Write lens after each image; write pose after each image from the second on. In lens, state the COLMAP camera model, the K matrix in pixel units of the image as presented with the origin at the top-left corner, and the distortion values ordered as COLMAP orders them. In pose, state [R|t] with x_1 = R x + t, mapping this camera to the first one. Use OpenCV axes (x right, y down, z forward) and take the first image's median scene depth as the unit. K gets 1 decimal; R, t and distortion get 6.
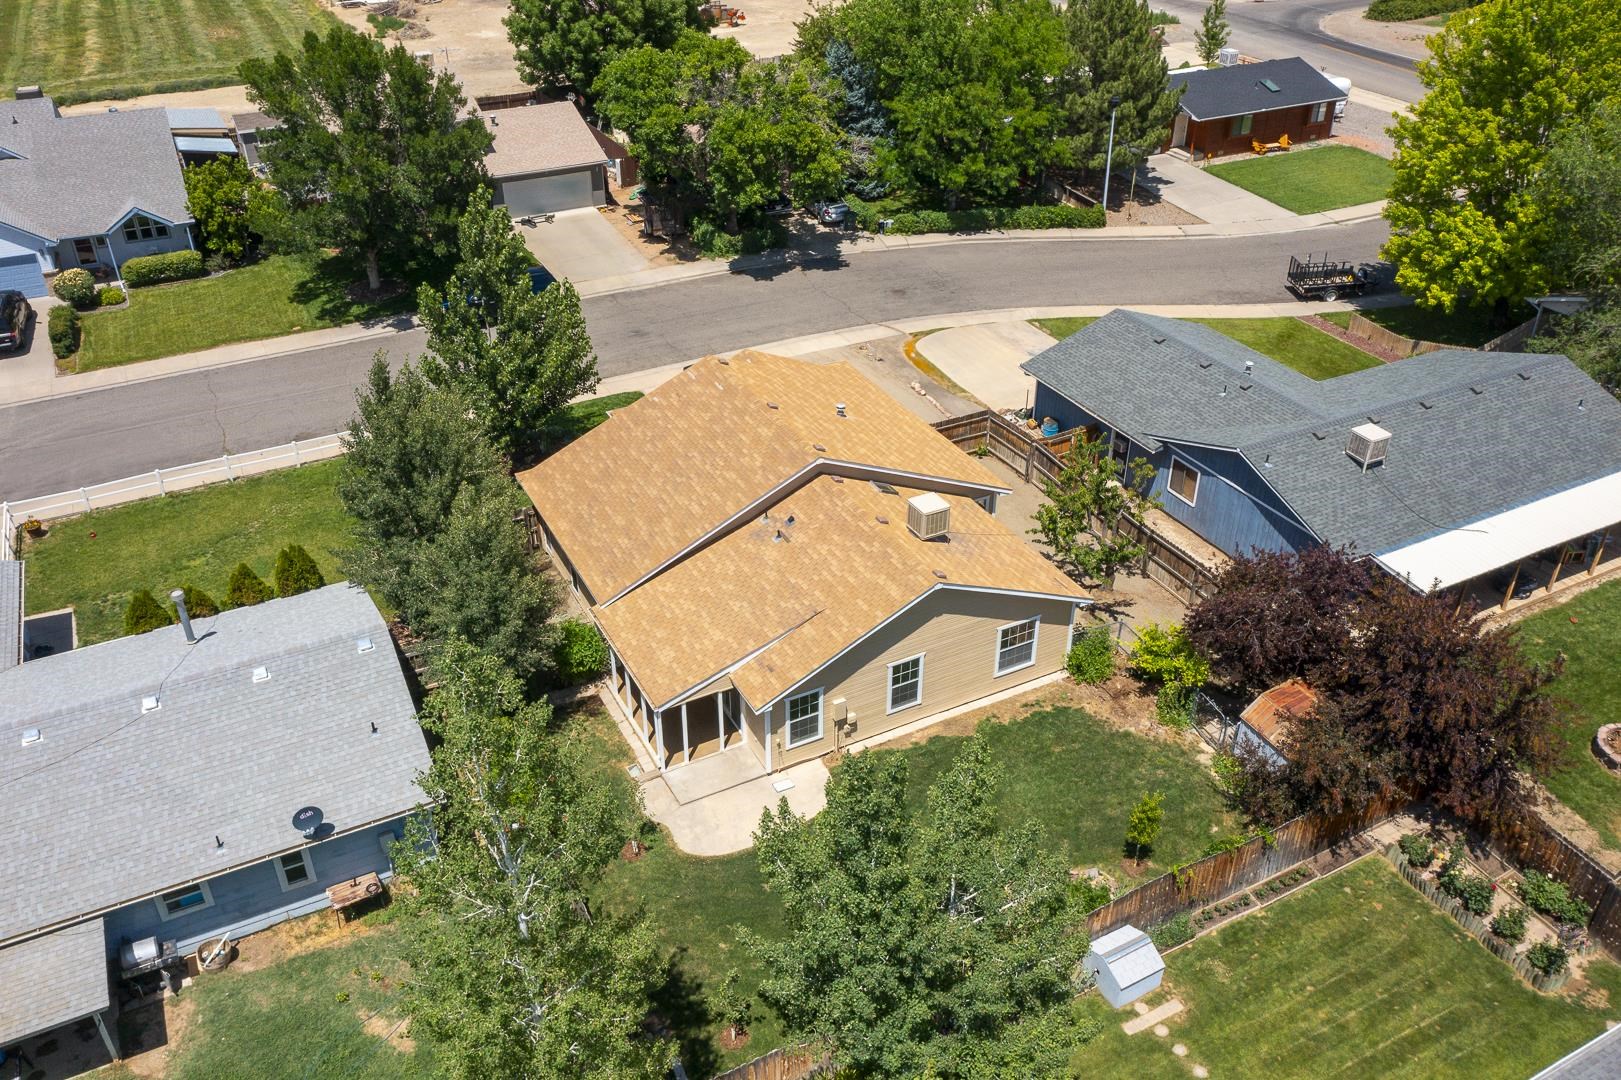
lens RADIAL K [[1285.1, 0, 810.5], [0, 1285.1, 540.0], [0, 0, 1]] dist [-0.006855, -0.000715]
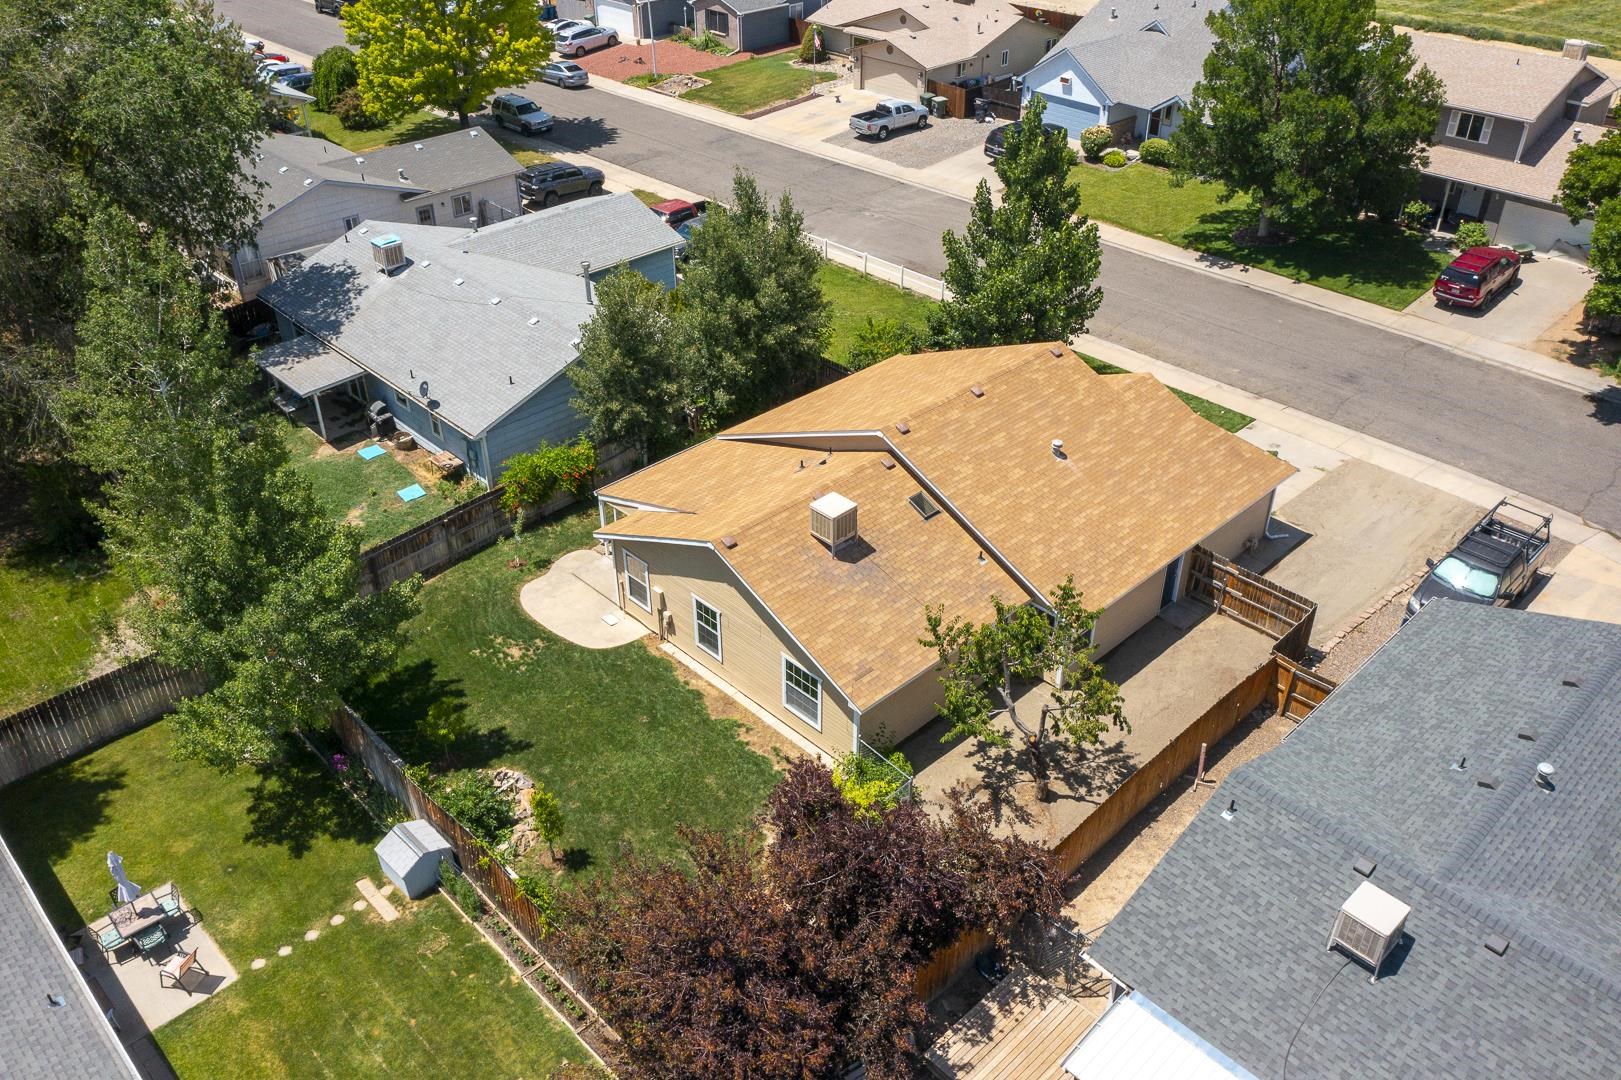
lens RADIAL K [[1283.5, 0, 810.5], [0, 1283.5, 540.0], [0, 0, 1]] dist [-0.009311, -0.003690]
pose [[0.285876, 0.535452, -0.794711, 0.478864], [-0.507815, 0.787949, 0.348224, -0.184689], [0.812649, 0.304017, 0.497166, 0.312799]]
